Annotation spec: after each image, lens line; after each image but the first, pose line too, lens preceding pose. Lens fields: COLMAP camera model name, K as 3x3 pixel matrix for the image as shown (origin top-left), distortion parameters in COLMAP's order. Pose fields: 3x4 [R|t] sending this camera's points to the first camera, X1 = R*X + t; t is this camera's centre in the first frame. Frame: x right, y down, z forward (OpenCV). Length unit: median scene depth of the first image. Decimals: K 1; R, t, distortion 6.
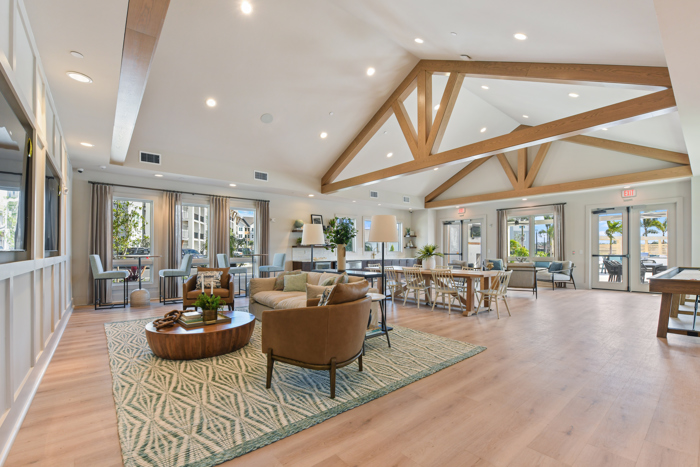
lens RADIAL K [[305.5, 0, 346.8], [0, 305.5, 254.5], [0, 0, 1]] dist [-0.005497, 0.000545]
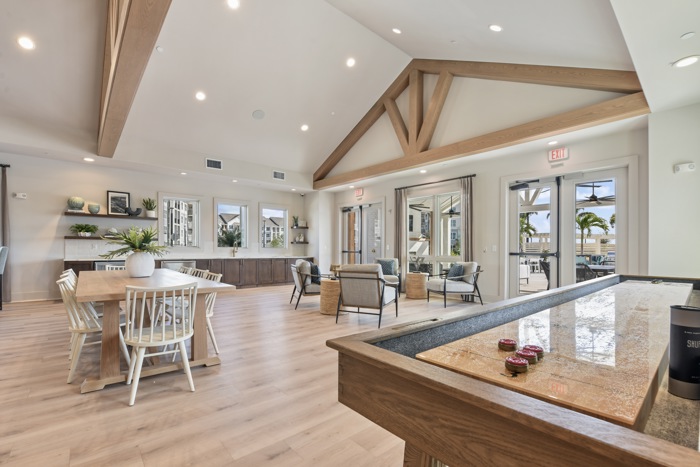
lens RADIAL K [[307.0, 0, 353.0], [0, 307.0, 246.0], [0, 0, 1]] dist [-0.000588, -0.000654]
pose [[0.999448, 0.005608, 0.032749, 0.415957], [-0.004756, 0.999649, -0.026049, 0.005489], [-0.032884, 0.025879, 0.999124, 0.330594]]
